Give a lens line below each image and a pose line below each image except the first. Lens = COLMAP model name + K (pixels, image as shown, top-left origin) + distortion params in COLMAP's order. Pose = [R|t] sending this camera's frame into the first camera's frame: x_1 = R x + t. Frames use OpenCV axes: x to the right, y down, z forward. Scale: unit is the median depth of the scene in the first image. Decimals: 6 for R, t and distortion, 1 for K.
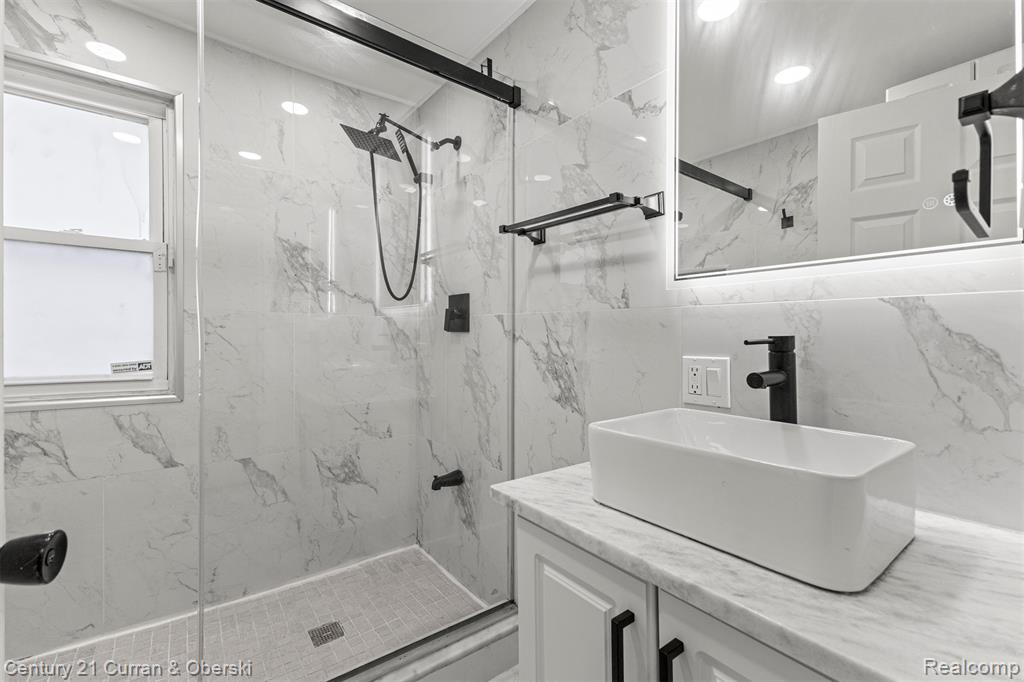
lens RADIAL K [[445.1, 0, 512.0], [0, 445.1, 341.0], [0, 0, 1]] dist [0.008547, -0.000021]
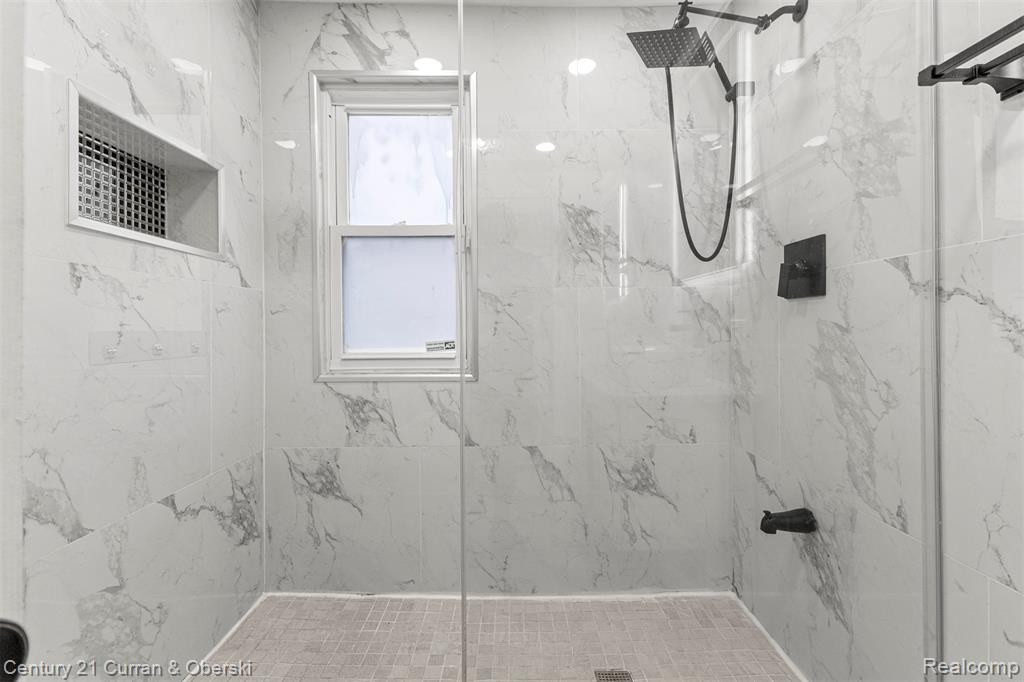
lens RADIAL K [[445.1, 0, 512.0], [0, 445.1, 341.0], [0, 0, 1]] dist [0.008547, -0.000021]
pose [[0.802337, -0.003291, -0.596862, -0.073518], [0.010615, 0.999905, 0.008756, 0.033752], [0.596777, -0.013361, 0.802296, 0.222122]]
